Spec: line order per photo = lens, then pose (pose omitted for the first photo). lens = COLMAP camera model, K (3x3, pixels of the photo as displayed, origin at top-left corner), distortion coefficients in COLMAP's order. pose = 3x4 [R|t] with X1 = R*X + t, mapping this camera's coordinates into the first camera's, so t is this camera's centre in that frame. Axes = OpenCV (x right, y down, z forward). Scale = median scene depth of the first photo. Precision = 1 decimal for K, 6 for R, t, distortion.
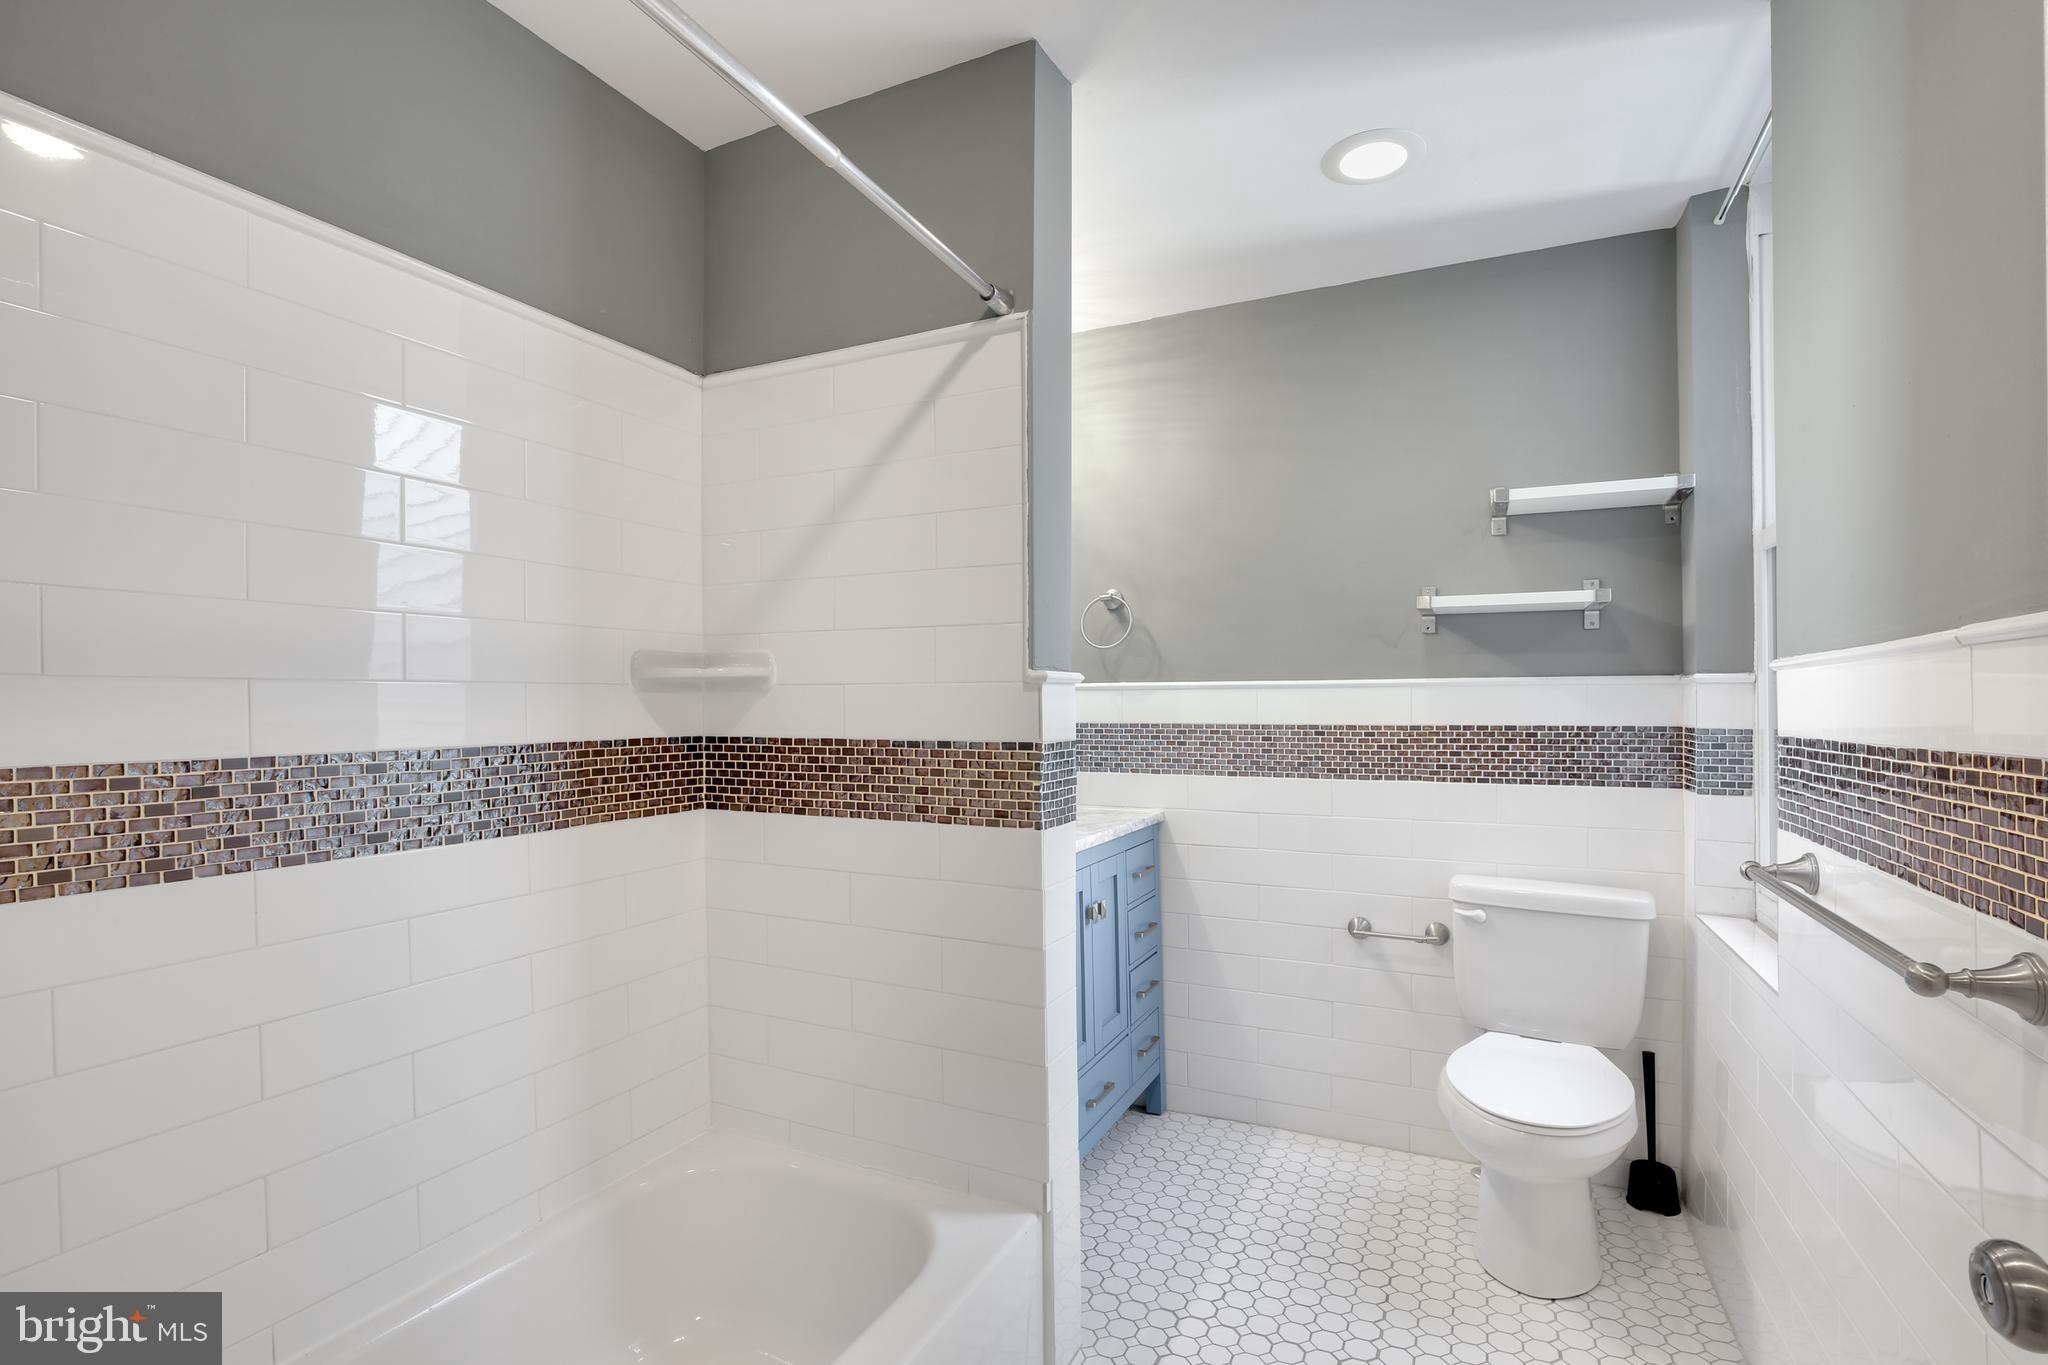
lens RADIAL K [[962.1, 0, 1015.8], [0, 962.1, 696.3], [0, 0, 1]] dist [-0.026591, -0.001095]
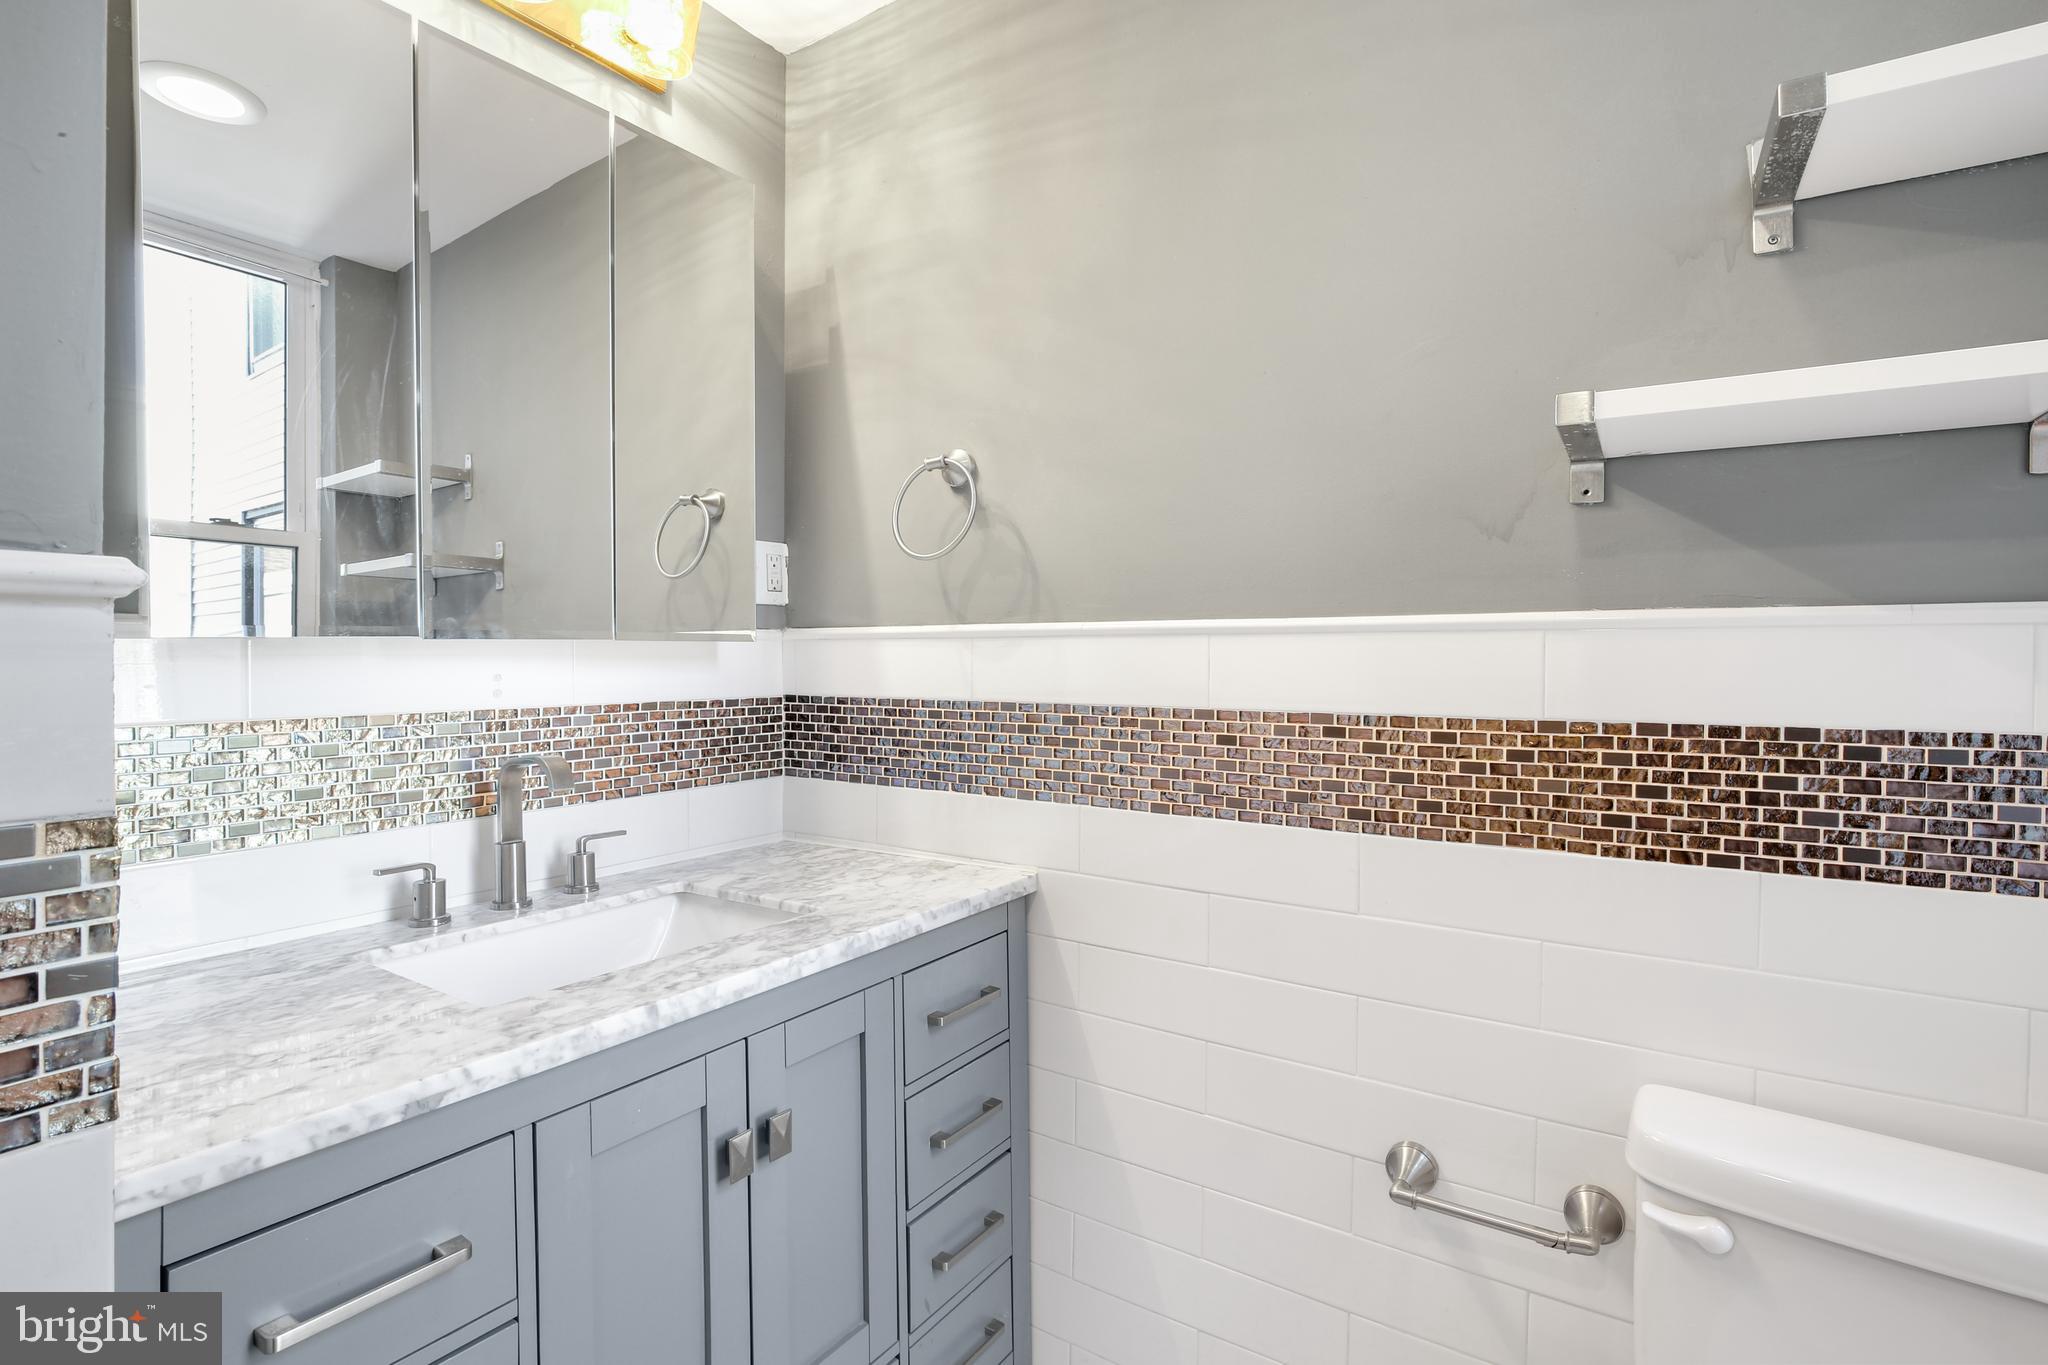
lens RADIAL K [[962.1, 0, 1030.5], [0, 962.1, 671.3], [0, 0, 1]] dist [-0.026591, -0.001095]
pose [[0.992305, 0.011217, -0.123310, 0.239532], [-0.009888, 0.999886, 0.011387, 0.005899], [0.123424, -0.010081, 0.992303, 0.550868]]
